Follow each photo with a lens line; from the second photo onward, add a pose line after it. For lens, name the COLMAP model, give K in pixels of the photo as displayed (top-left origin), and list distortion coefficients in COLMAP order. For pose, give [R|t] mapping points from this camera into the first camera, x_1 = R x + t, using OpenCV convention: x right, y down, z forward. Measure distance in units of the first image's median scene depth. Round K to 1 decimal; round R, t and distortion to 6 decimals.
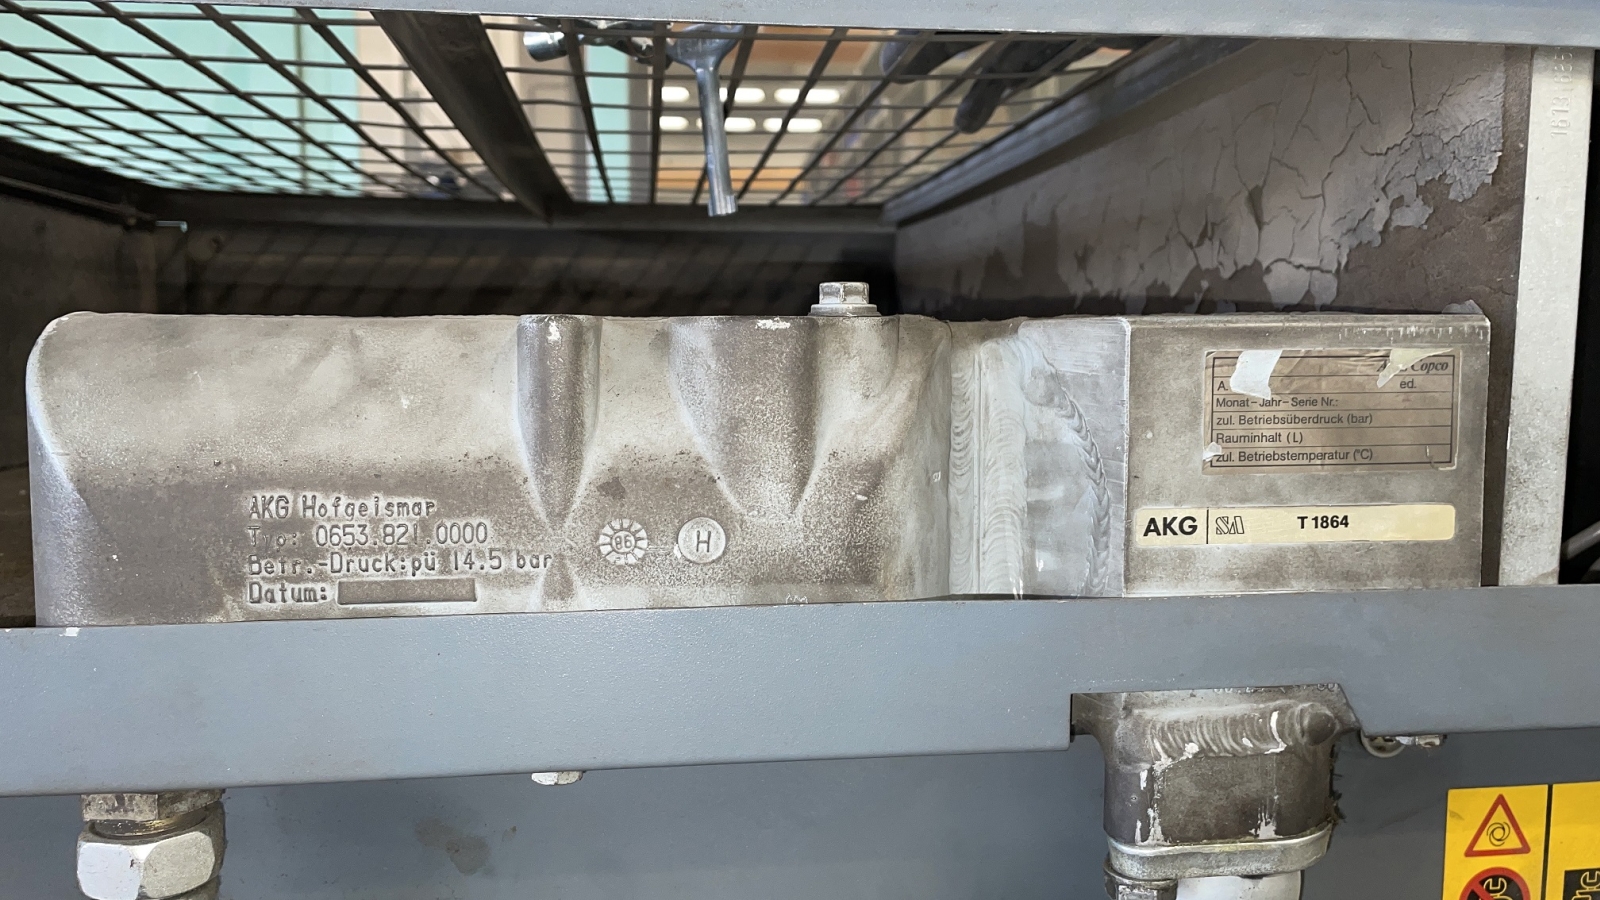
lens RADIAL K [[1209.9, 0, 802.8], [0, 1209.9, 446.3], [0, 0, 1]] dist [0.047183, -0.056742]
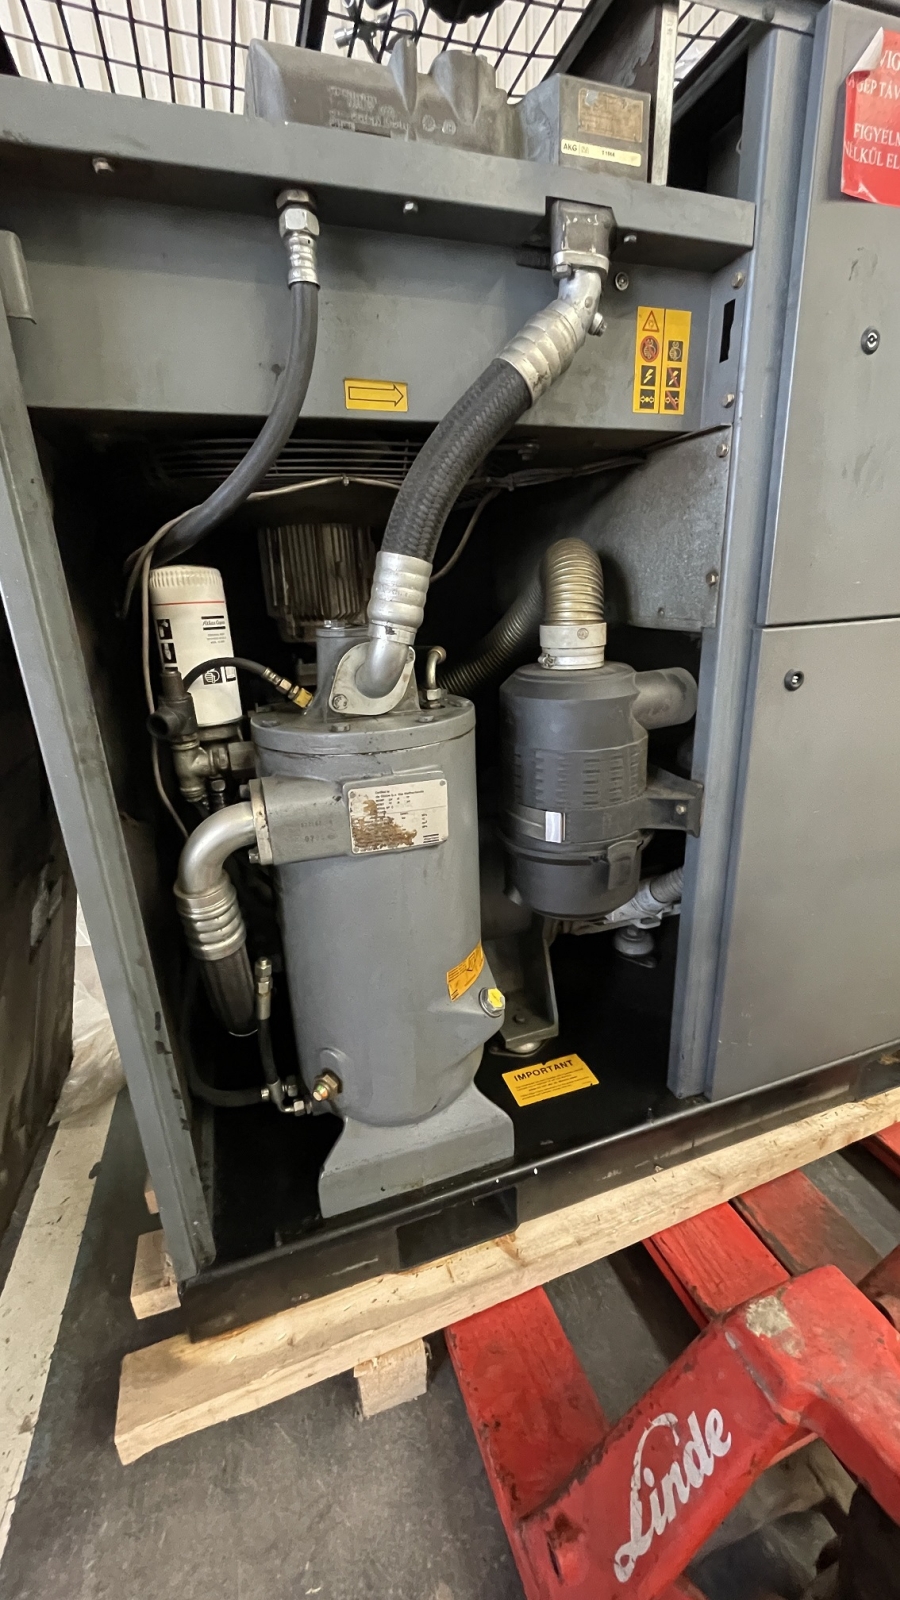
lens RADIAL K [[642.5, 0, 455.2], [0, 642.5, 792.5], [0, 0, 1]] dist [-0.000737, -0.000263]
pose [[0.977394, -0.093757, 0.189501, -0.585156], [0.047733, 0.971010, 0.234223, 1.477697], [-0.205967, -0.219883, 0.953535, -1.202055]]
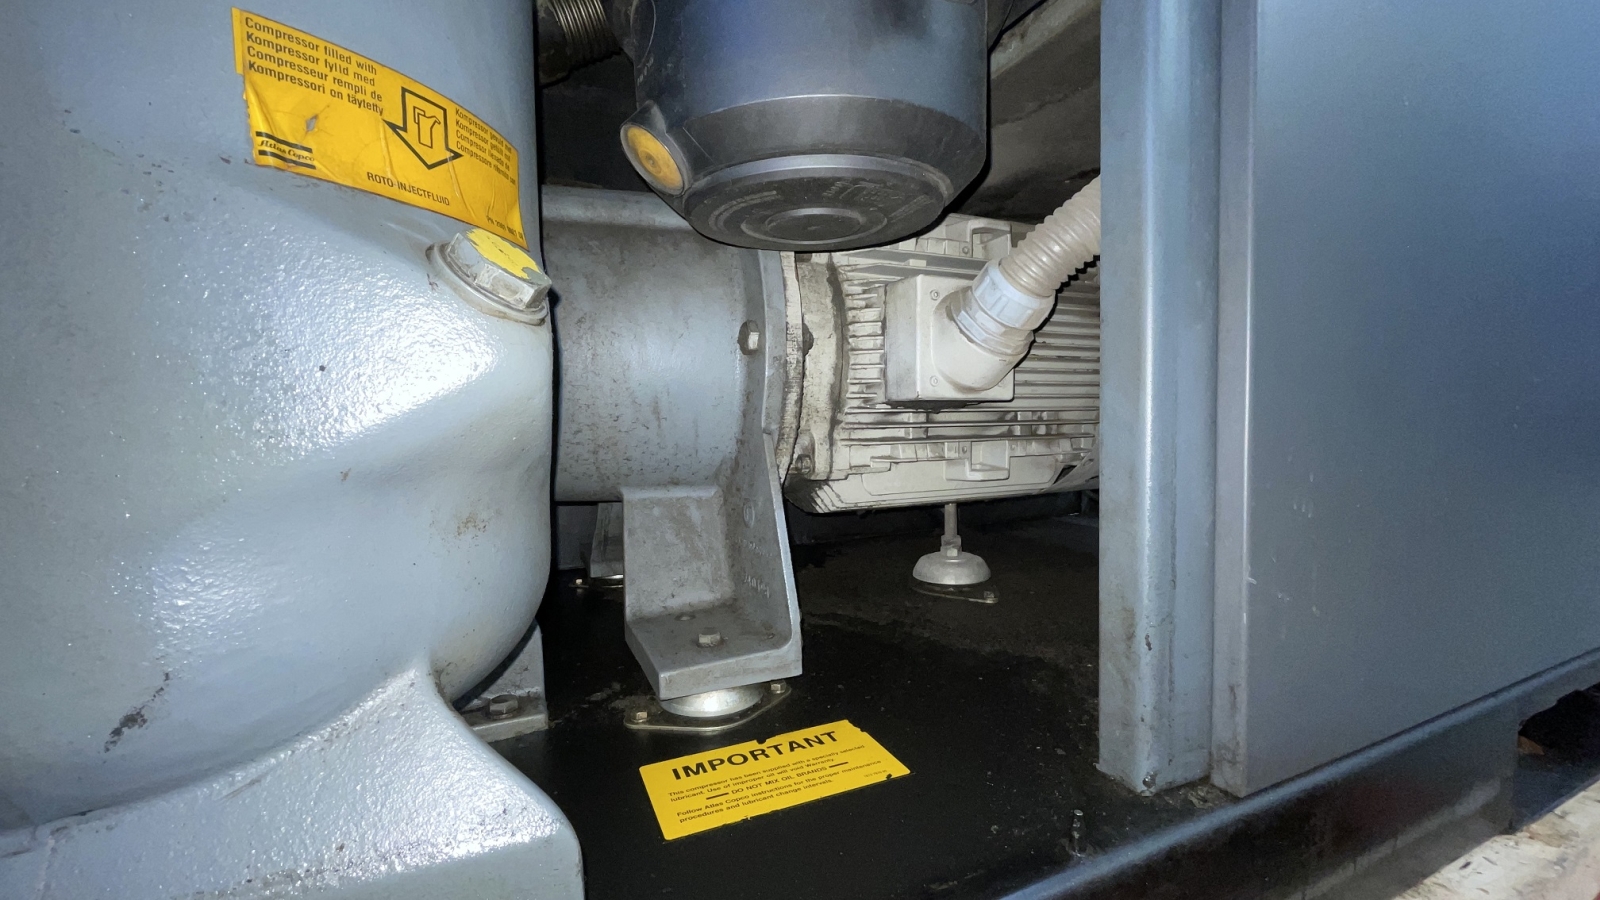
lens RADIAL K [[642.5, 0, 802.1], [0, 642.5, 453.1], [0, 0, 1]] dist [-0.000737, -0.000263]
pose [[0.952531, -0.019715, 0.303801, 0.131787], [0.030998, 0.998995, -0.032362, 3.283702], [-0.302858, 0.040243, 0.952186, 0.481308]]
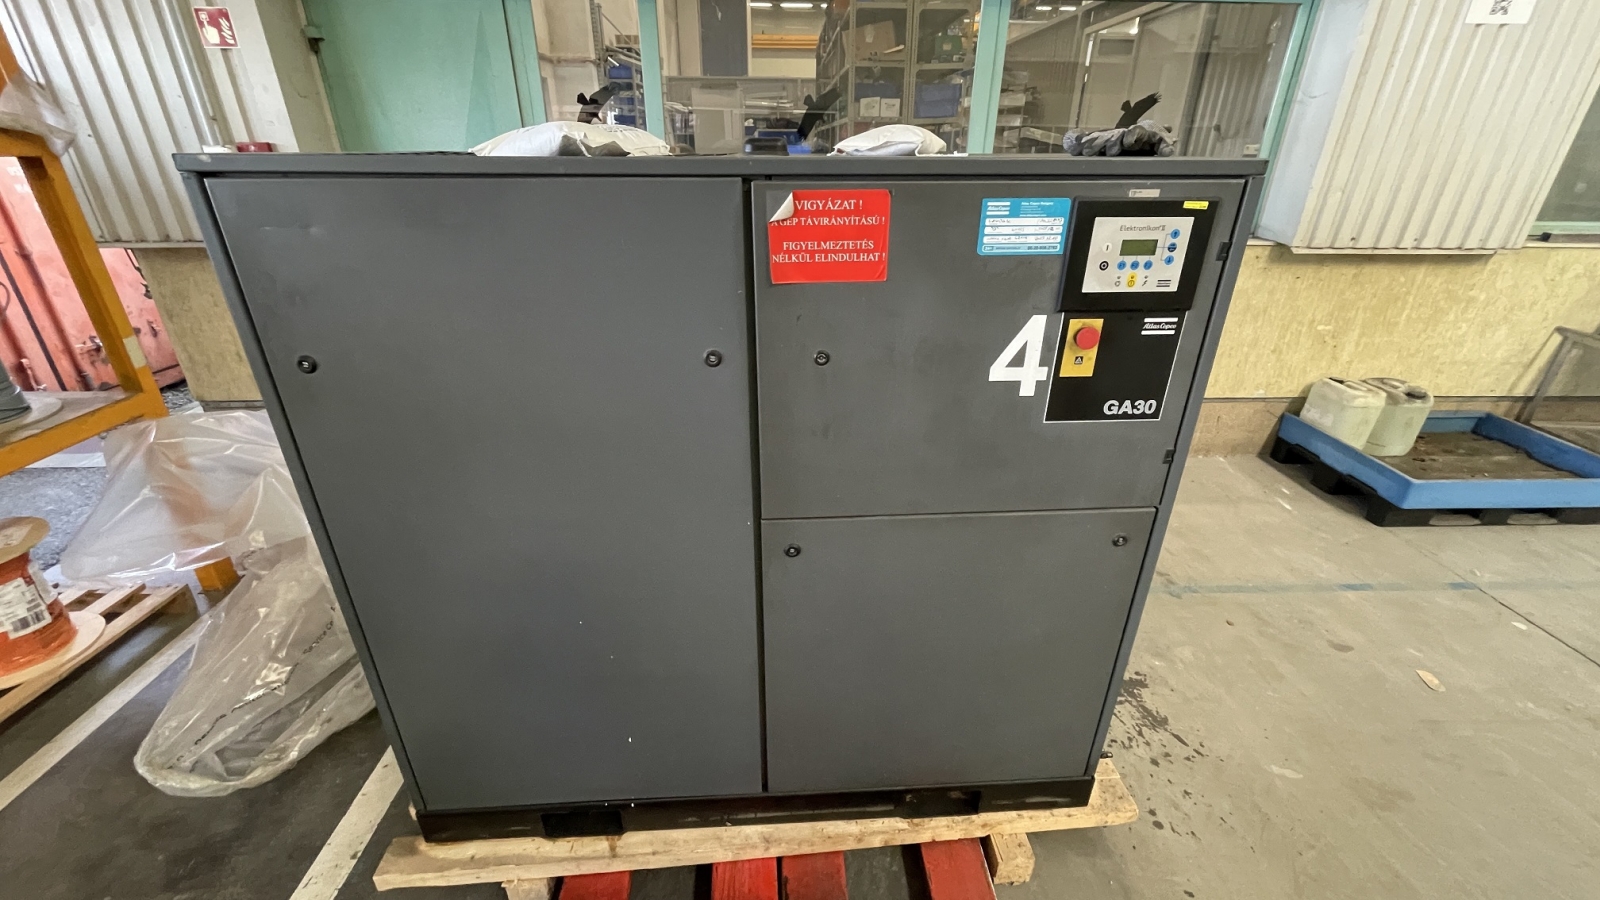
lens RADIAL K [[642.5, 0, 799.7], [0, 642.5, 440.0], [0, 0, 1]] dist [-0.000737, -0.000263]
pose [[0.997912, 0.035178, -0.054172, 1.583051], [-0.015021, 0.942076, 0.335063, -0.239476], [0.062821, -0.333550, 0.940637, -2.298846]]
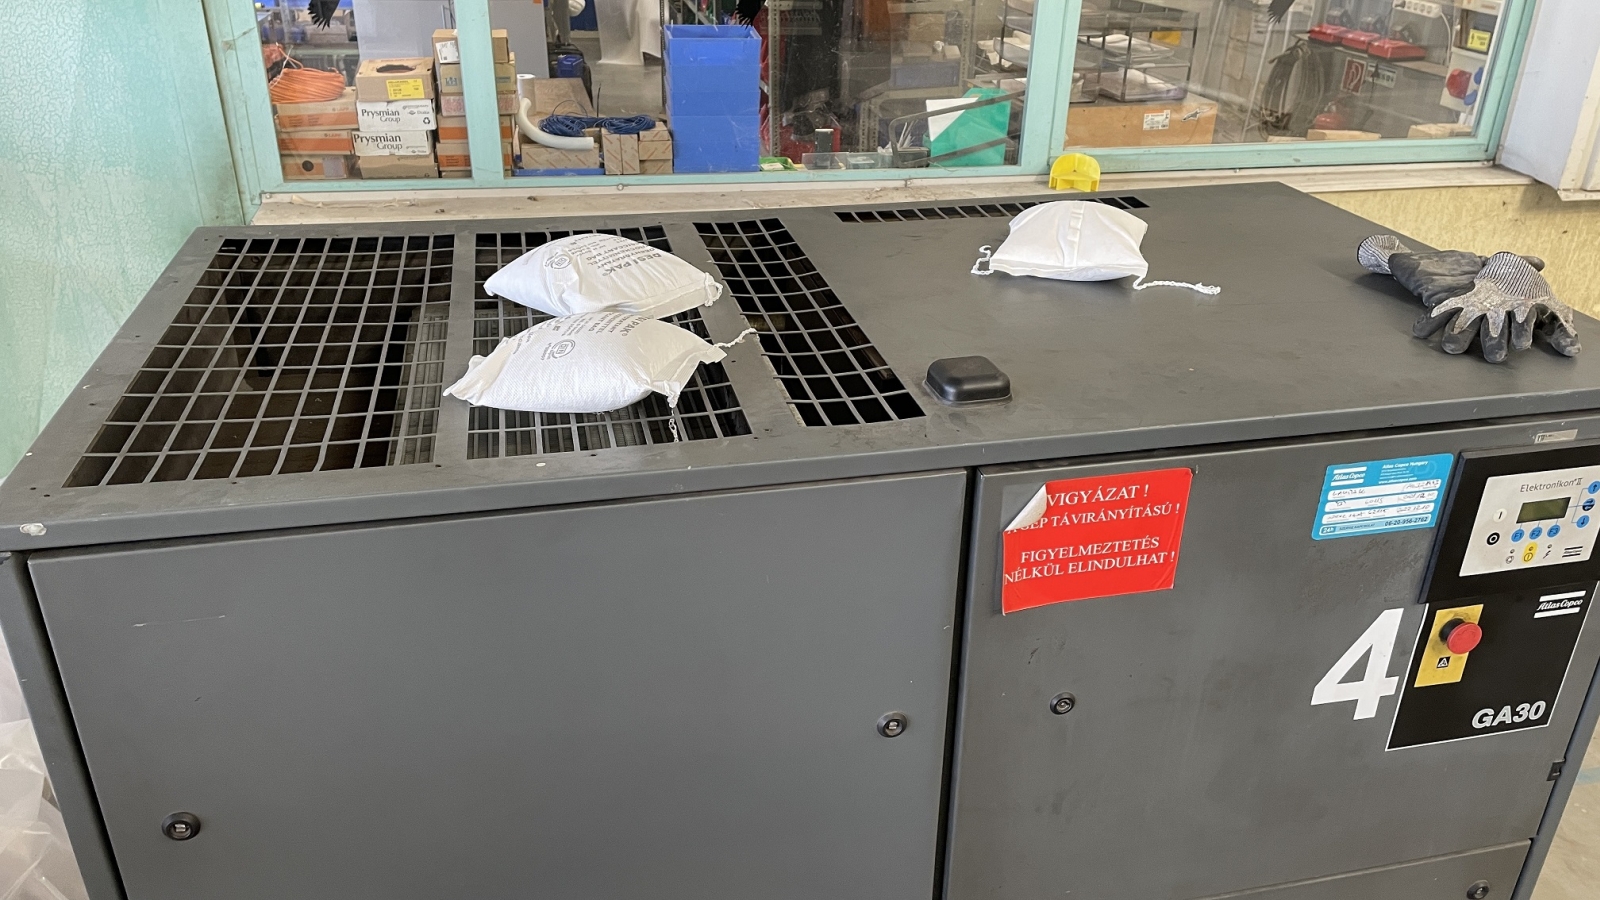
lens RADIAL K [[1209.9, 0, 791.8], [0, 1209.9, 419.5], [0, 0, 1]] dist [0.047183, -0.056742]
pose [[0.995275, -0.022352, 0.094486, 0.271388], [-0.012147, 0.936831, 0.349572, -1.736709], [-0.096331, -0.349068, 0.932133, -2.184593]]
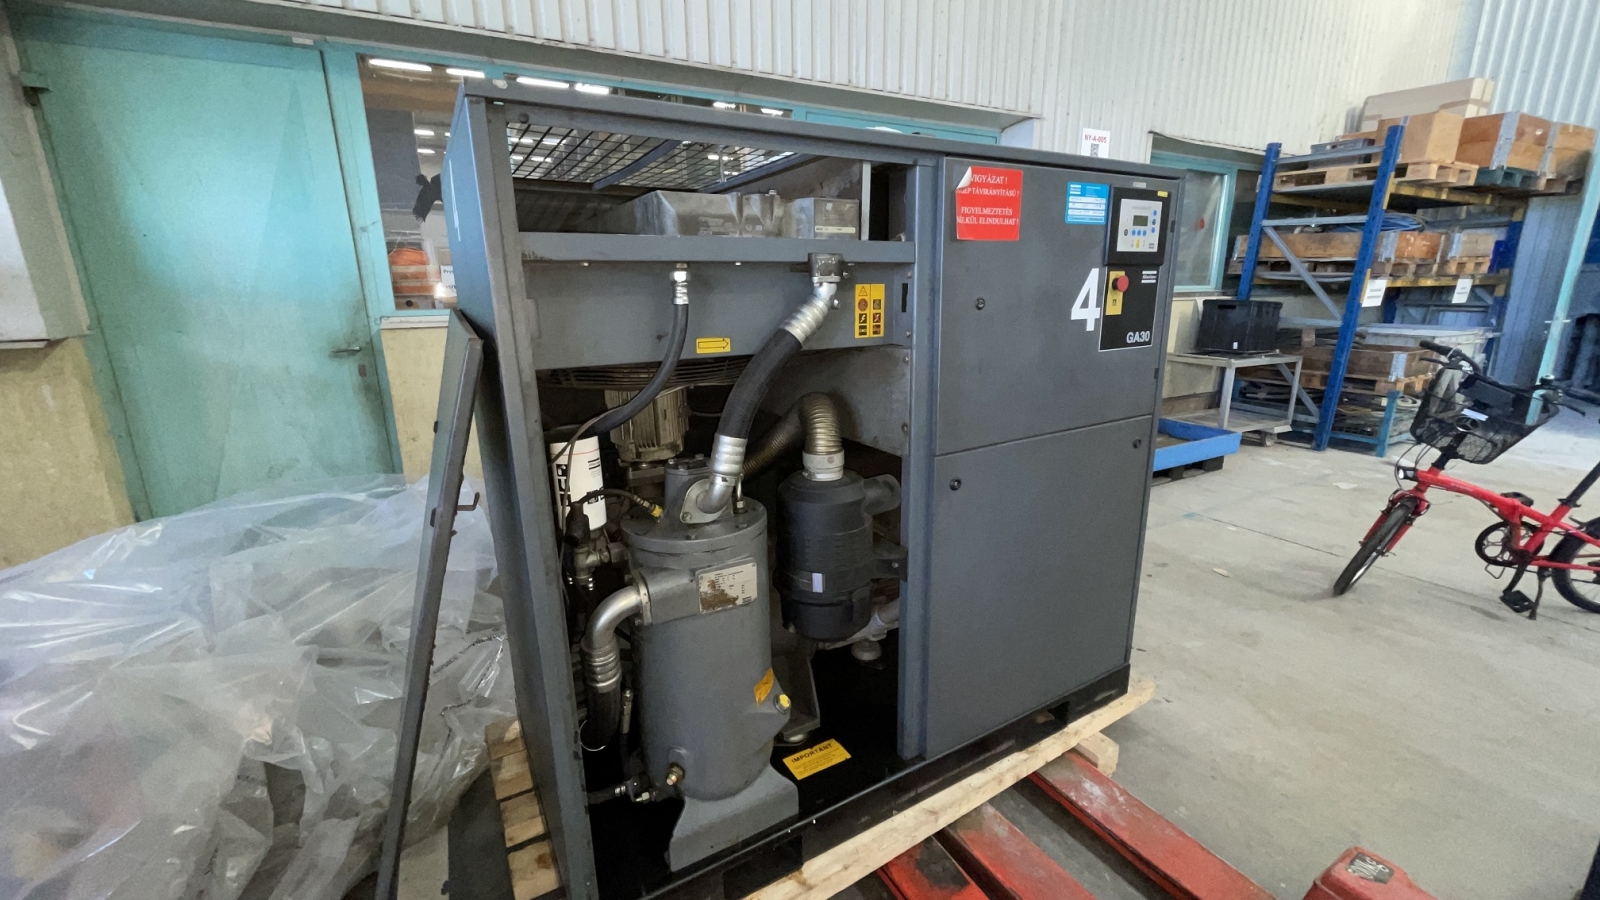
lens RADIAL K [[642.5, 0, 796.5], [0, 642.5, 438.9], [0, 0, 1]] dist [-0.000737, -0.000263]
pose [[0.920169, -0.100512, 0.378399, -1.320405], [0.046045, 0.987560, 0.150350, 0.687185], [-0.388804, -0.120924, 0.913350, -2.436278]]
